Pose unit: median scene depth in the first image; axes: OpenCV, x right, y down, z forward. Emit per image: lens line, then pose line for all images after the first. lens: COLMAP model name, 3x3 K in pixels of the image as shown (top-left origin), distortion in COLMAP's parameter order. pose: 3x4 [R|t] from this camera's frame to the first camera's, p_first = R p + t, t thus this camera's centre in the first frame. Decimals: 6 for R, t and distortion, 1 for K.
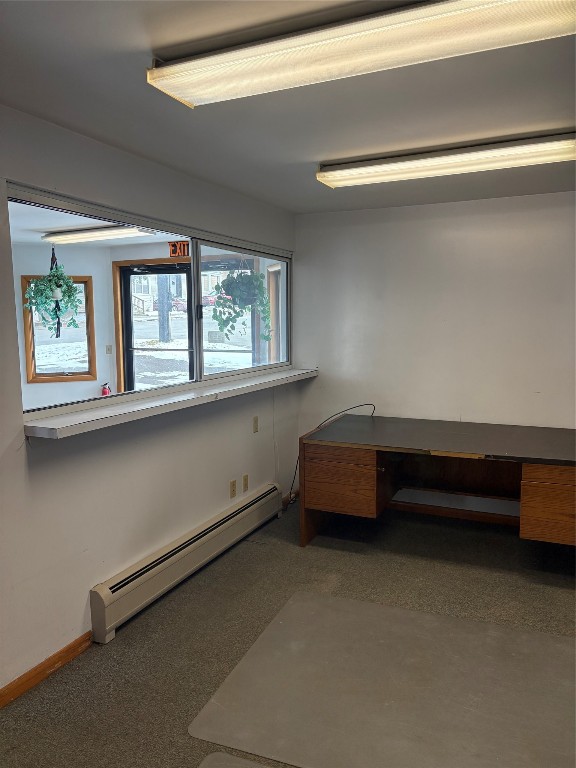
lens RADIAL K [[577.1, 0, 284.4], [0, 577.1, 387.1], [0, 0, 1]] dist [0.040612, -0.026729]
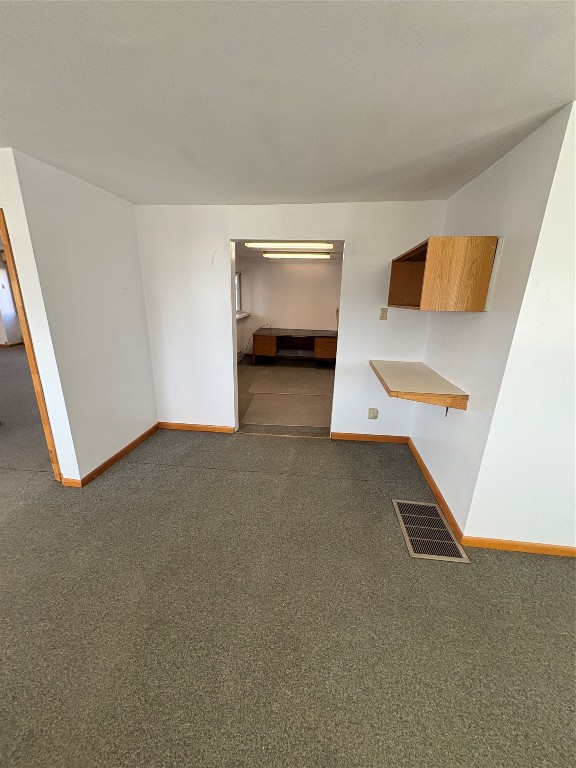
lens RADIAL K [[306.4, 0, 288.1], [0, 306.4, 387.0], [0, 0, 1]] dist [-0.004186, 0.000335]
pose [[0.944839, -0.057832, 0.322388, -0.375241], [-0.003014, 0.982712, 0.185118, 0.067552], [-0.327520, -0.175879, 0.928330, -0.764124]]
